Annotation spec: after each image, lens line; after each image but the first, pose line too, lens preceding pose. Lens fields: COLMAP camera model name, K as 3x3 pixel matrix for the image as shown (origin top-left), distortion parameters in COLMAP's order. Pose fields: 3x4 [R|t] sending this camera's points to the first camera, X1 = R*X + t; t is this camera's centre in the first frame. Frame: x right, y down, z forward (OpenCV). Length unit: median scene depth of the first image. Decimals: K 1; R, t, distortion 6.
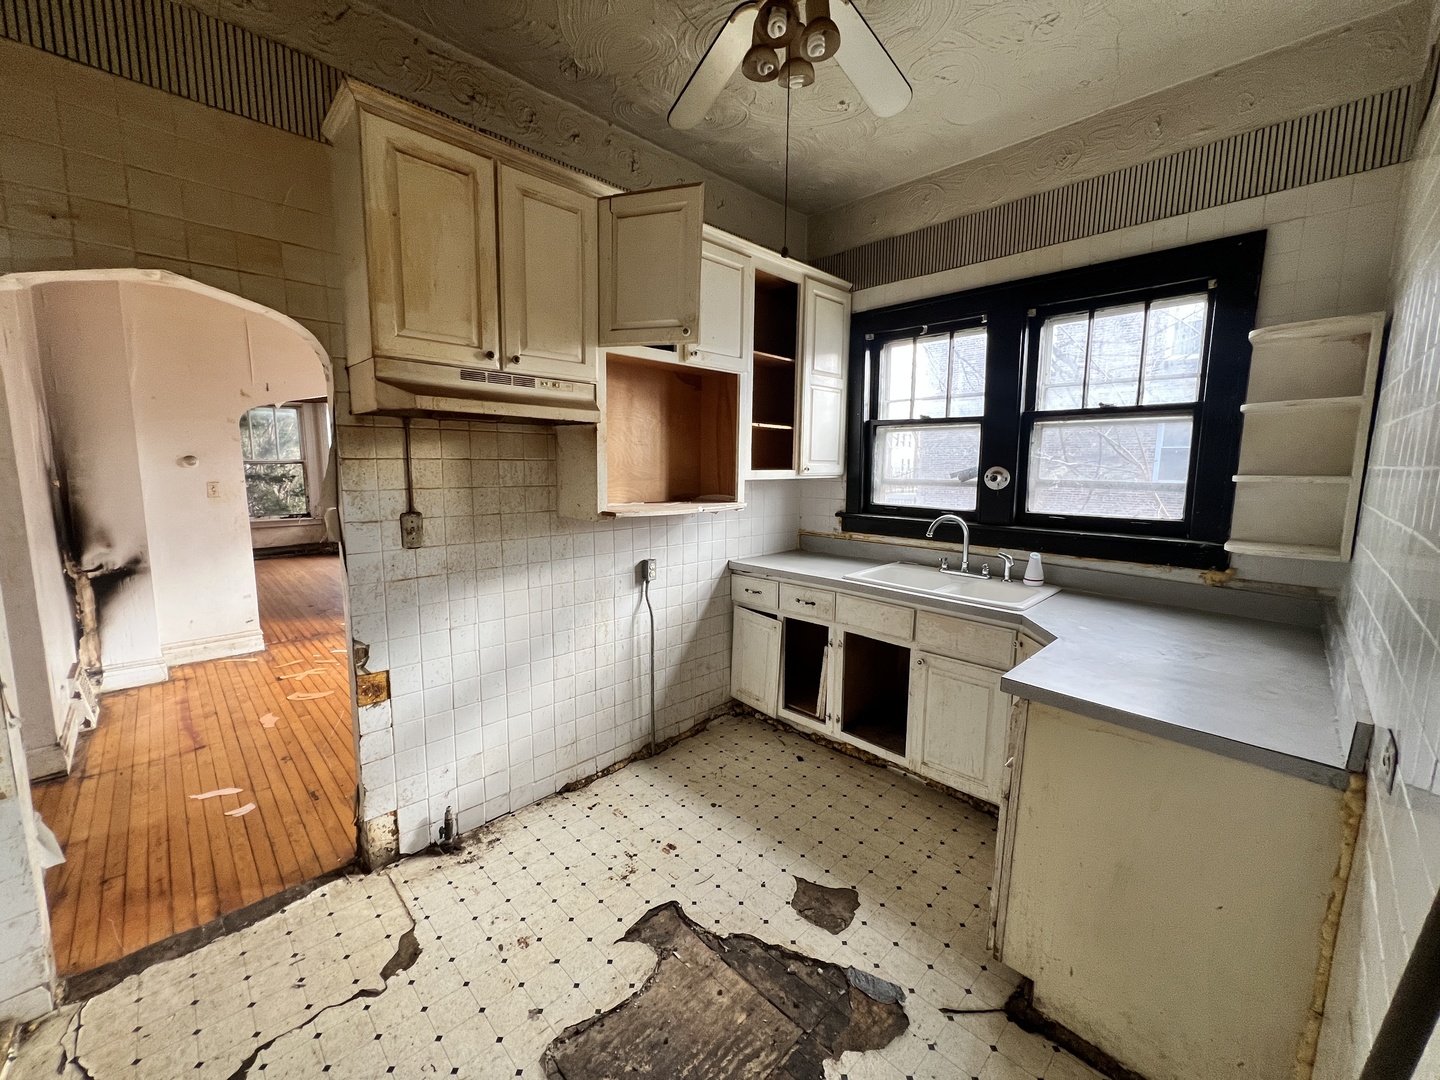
lens RADIAL K [[578.7, 0, 711.0], [0, 578.7, 538.4], [0, 0, 1]] dist [-0.006575, 0.000081]
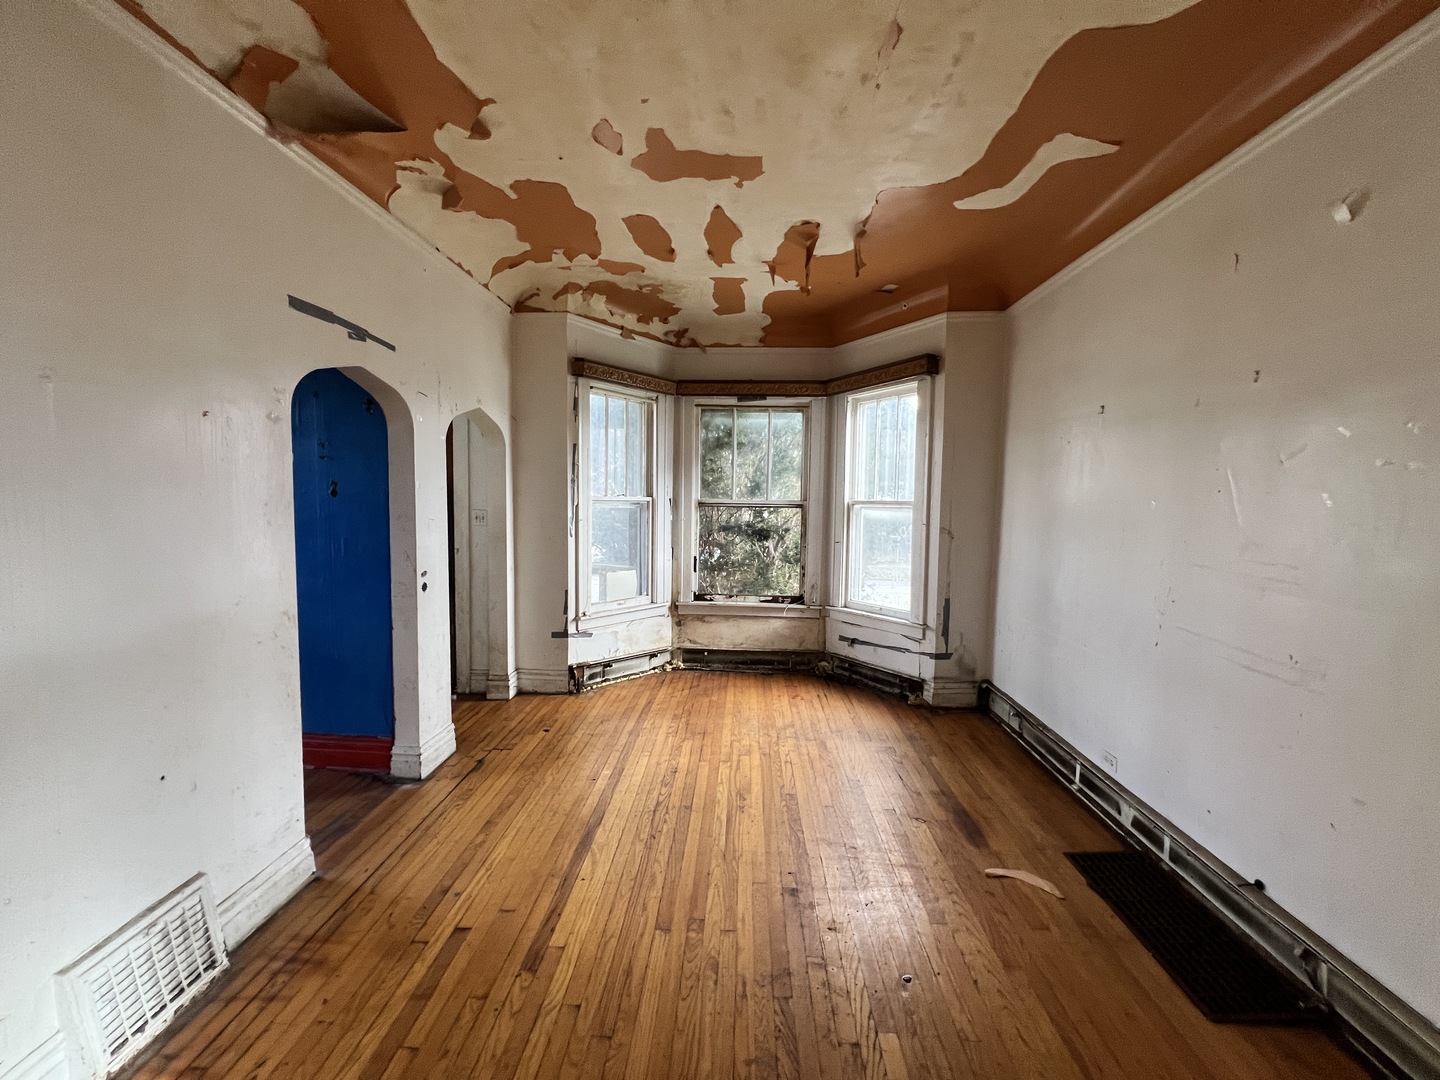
lens RADIAL K [[575.2, 0, 716.3], [0, 575.2, 537.7], [0, 0, 1]] dist [-0.000831, 0.000423]
pose [[0.681096, 0.089393, -0.726717, -0.591936], [-0.142128, 0.989782, -0.011453, -0.140498], [0.718268, 0.111088, 0.686841, 0.926763]]
